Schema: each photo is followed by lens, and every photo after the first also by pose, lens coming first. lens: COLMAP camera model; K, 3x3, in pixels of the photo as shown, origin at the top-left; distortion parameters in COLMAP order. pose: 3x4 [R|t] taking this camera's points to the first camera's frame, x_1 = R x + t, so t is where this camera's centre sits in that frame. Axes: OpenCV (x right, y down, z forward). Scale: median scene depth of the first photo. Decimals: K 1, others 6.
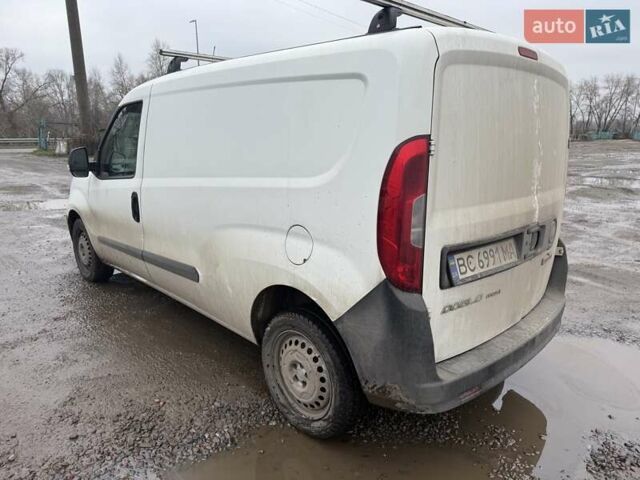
lens RADIAL K [[470.7, 0, 320.0], [0, 470.7, 240.0], [0, 0, 1]] dist [0.085371, -0.087725]
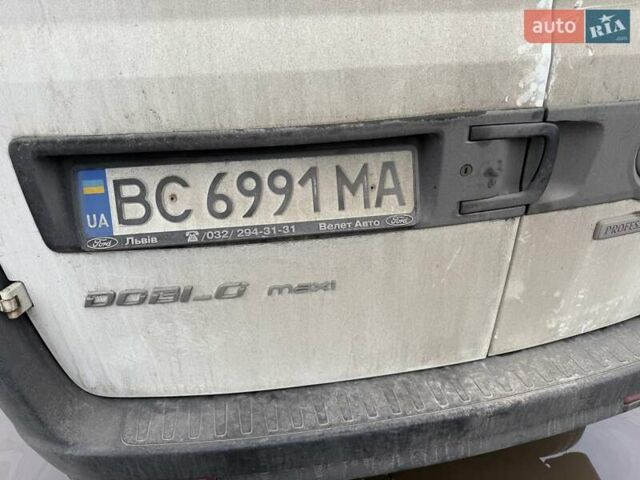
lens RADIAL K [[470.7, 0, 320.0], [0, 470.7, 240.0], [0, 0, 1]] dist [0.085371, -0.087725]
pose [[0.836621, 0.225770, -0.499092, 0.590818], [-0.094255, 0.956857, 0.274847, -0.030543], [0.539612, -0.182901, 0.821807, 0.746786]]
